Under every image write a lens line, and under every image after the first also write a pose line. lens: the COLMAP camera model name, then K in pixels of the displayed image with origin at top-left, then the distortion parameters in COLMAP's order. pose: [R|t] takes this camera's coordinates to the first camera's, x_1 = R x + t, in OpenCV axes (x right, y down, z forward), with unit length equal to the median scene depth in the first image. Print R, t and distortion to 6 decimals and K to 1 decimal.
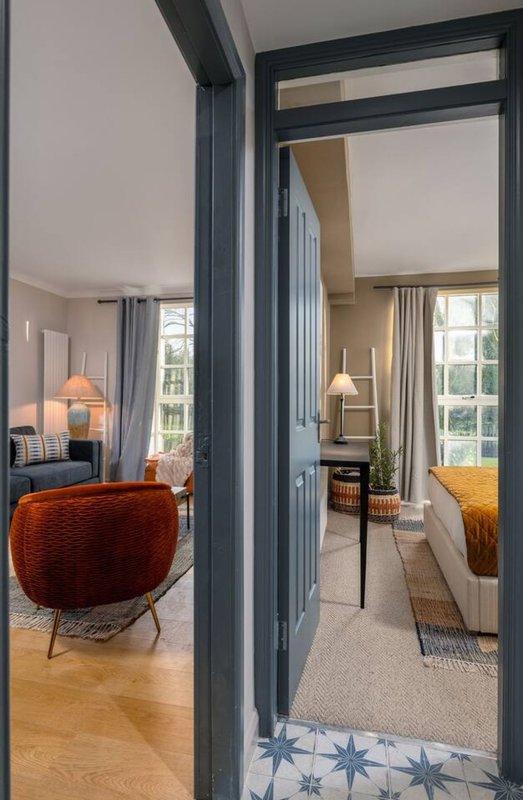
lens RADIAL K [[415.9, 0, 258.8], [0, 415.9, 400.9], [0, 0, 1]] dist [0.003514, 0.000445]
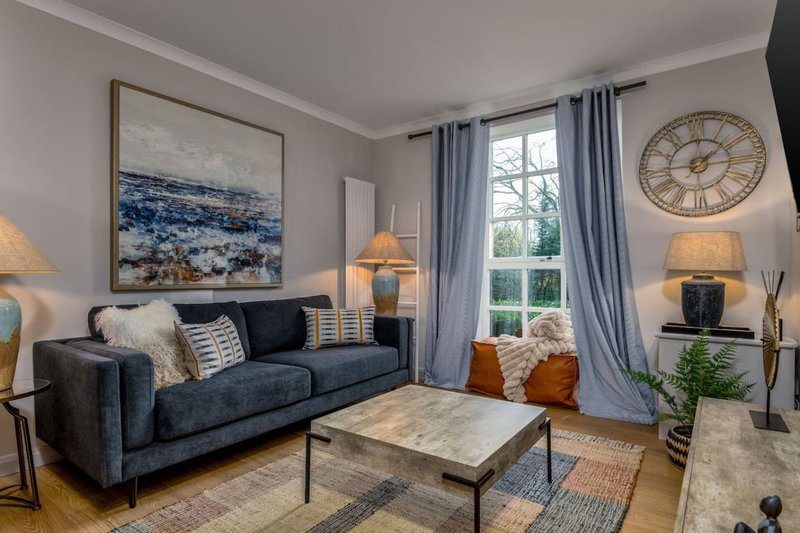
lens RADIAL K [[444.3, 0, 391.4], [0, 444.3, 277.5], [0, 0, 1]] dist [-0.012727, 0.010091]
pose [[0.908092, -0.004052, -0.418750, -0.077361], [0.007561, 0.999949, 0.006720, 0.017287], [0.418702, -0.009269, 0.908077, 0.254395]]
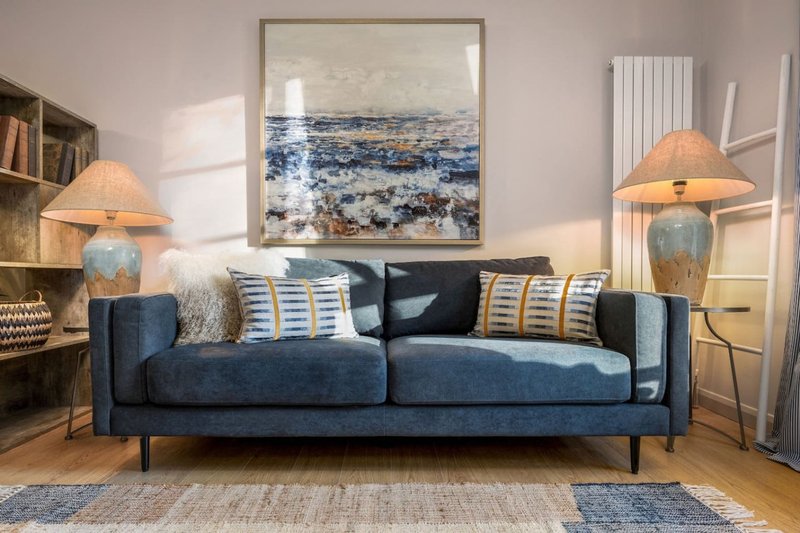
lens RADIAL K [[451.7, 0, 393.6], [0, 451.7, 283.4], [0, 0, 1]] dist [0.000130, -0.001130]
pose [[0.202448, 0.009748, -0.979244, -0.067465], [0.001621, 0.999946, 0.010290, 0.075314], [0.979292, -0.003670, 0.202422, 0.653289]]
